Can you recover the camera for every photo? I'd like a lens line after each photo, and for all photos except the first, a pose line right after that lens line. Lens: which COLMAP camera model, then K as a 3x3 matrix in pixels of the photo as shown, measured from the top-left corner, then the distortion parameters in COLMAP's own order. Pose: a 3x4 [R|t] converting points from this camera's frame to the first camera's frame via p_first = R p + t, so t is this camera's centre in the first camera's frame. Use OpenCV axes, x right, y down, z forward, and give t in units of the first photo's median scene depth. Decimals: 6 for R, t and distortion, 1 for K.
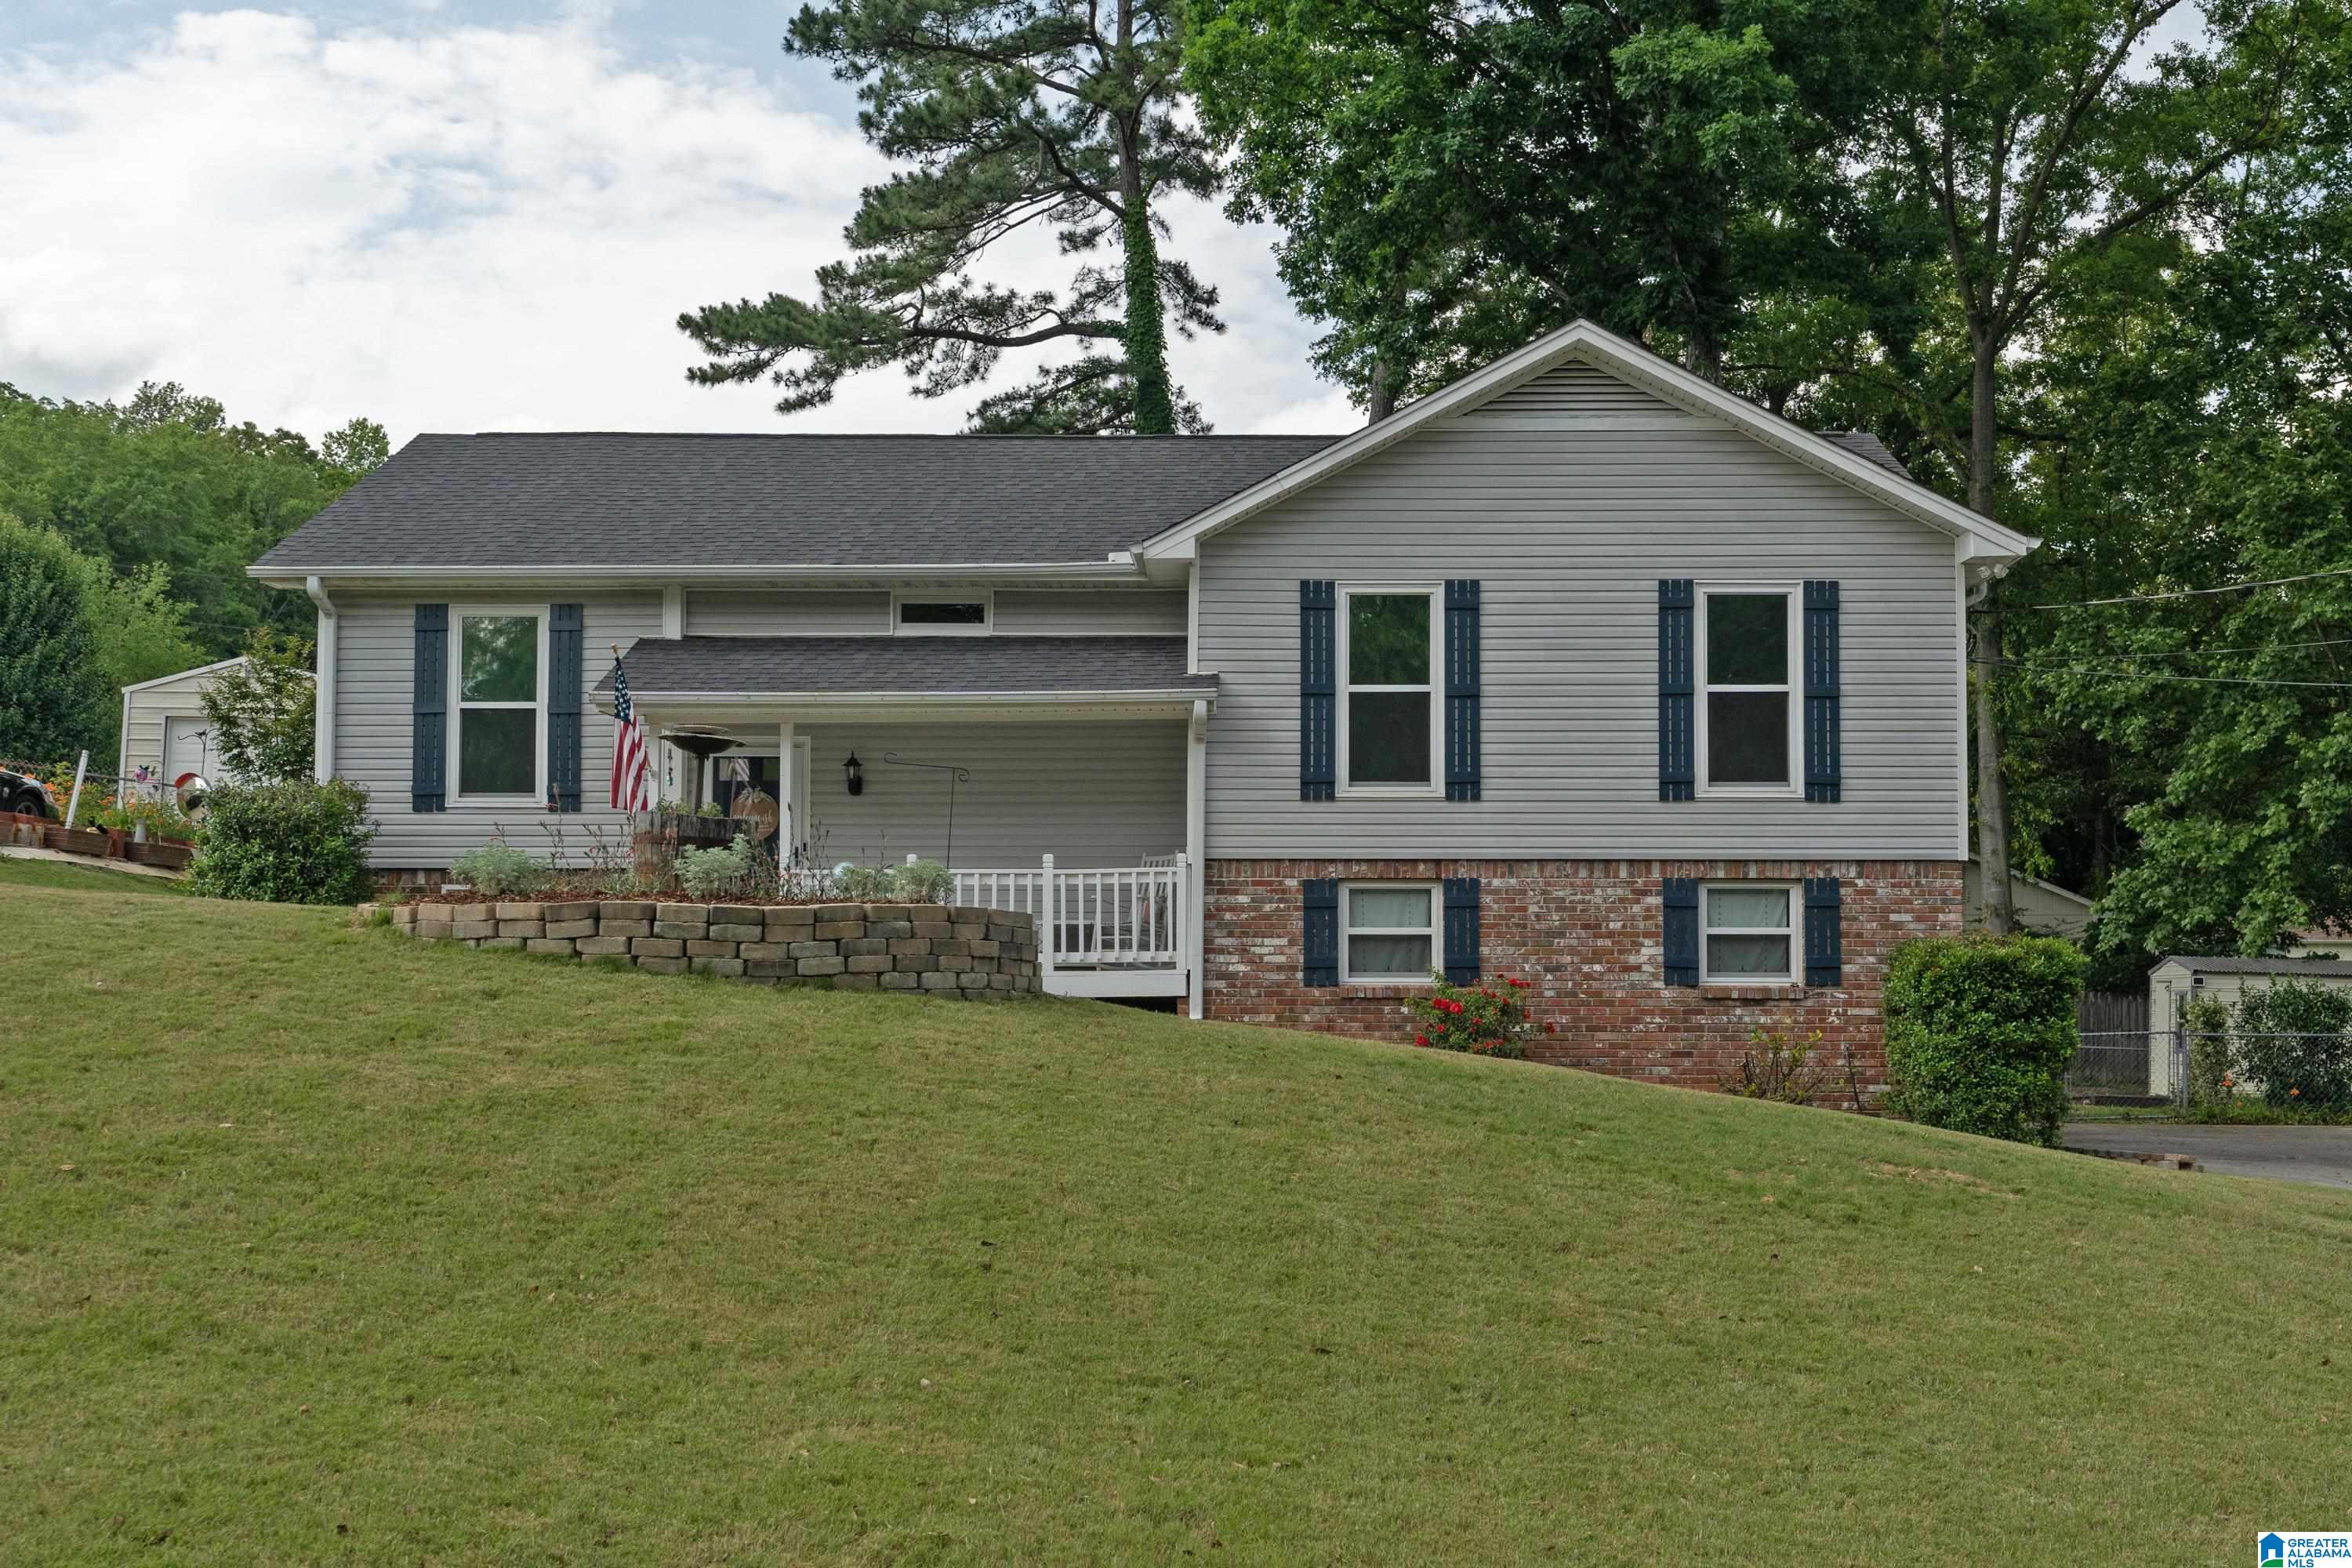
lens RADIAL K [[2342.6, 0, 1174.2], [0, 2342.6, 789.5], [0, 0, 1]] dist [-0.012919, 0.000000]
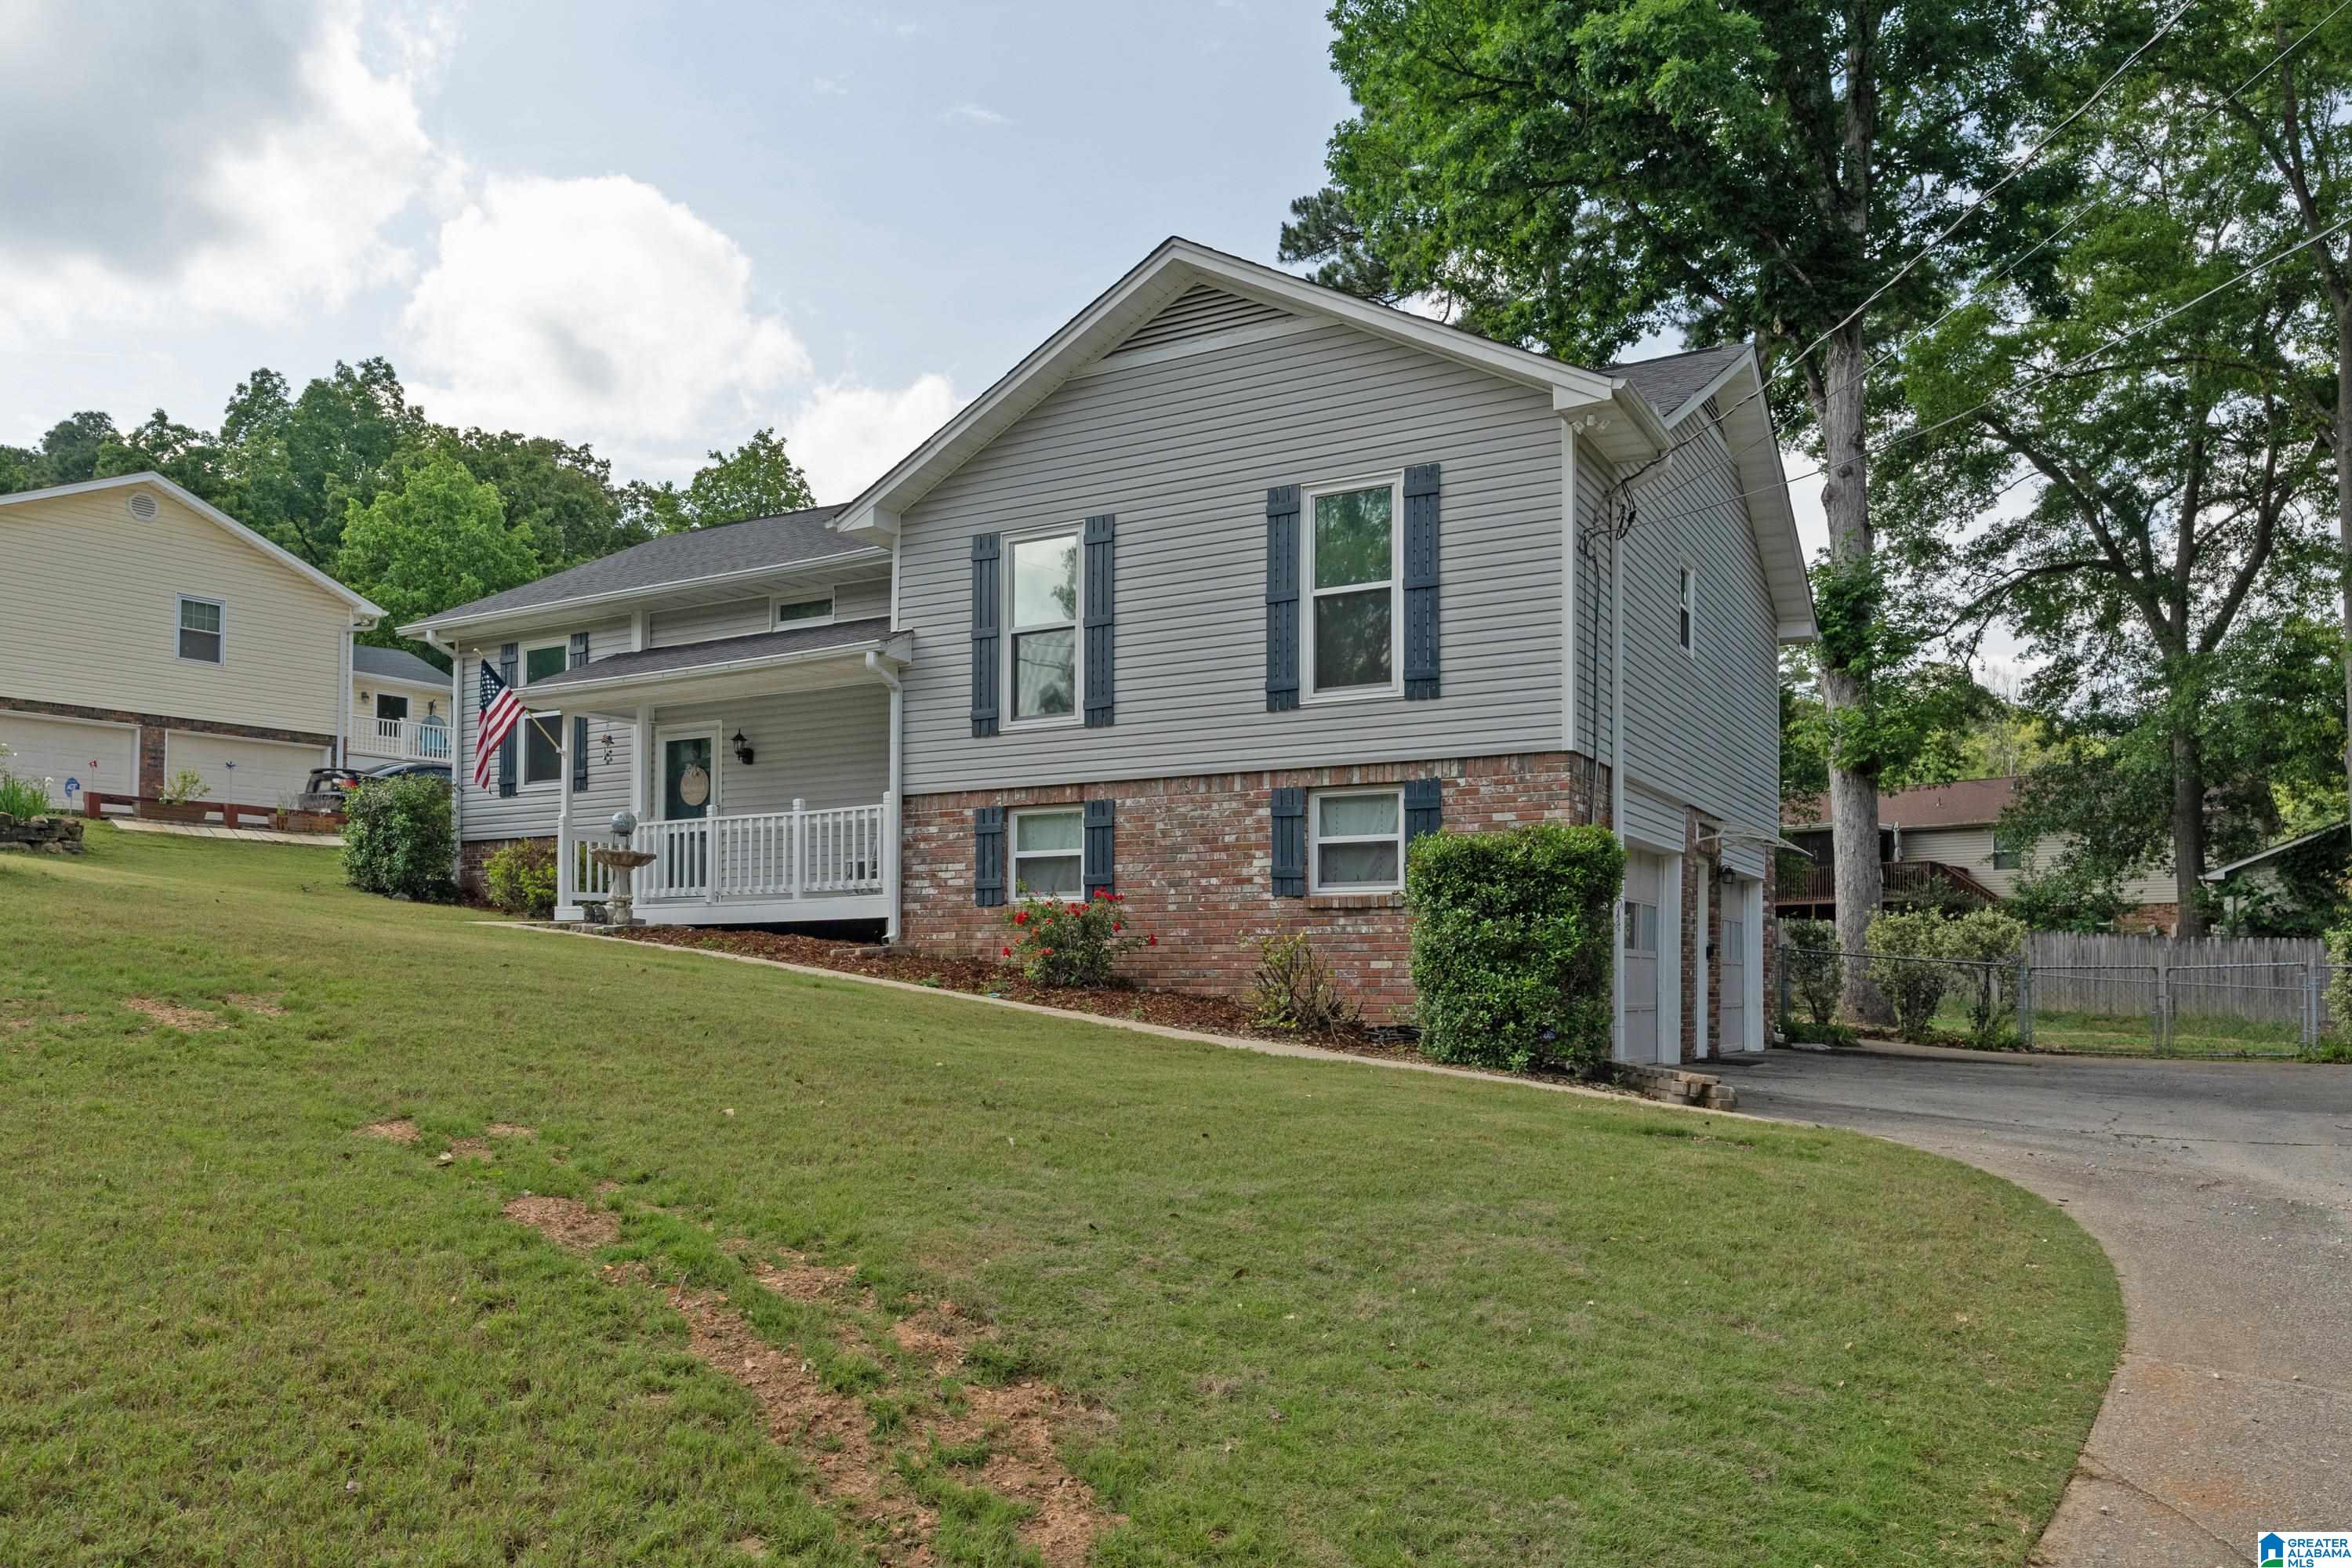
lens RADIAL K [[1592.0, 0, 1176.8], [0, 1592.0, 884.6], [0, 0, 1]] dist [0.002715, 0.000003]
pose [[0.900598, -0.029122, -0.433677, 0.462928], [0.041773, 0.998934, 0.019668, 0.063253], [0.432642, -0.035829, 0.900854, 0.372684]]
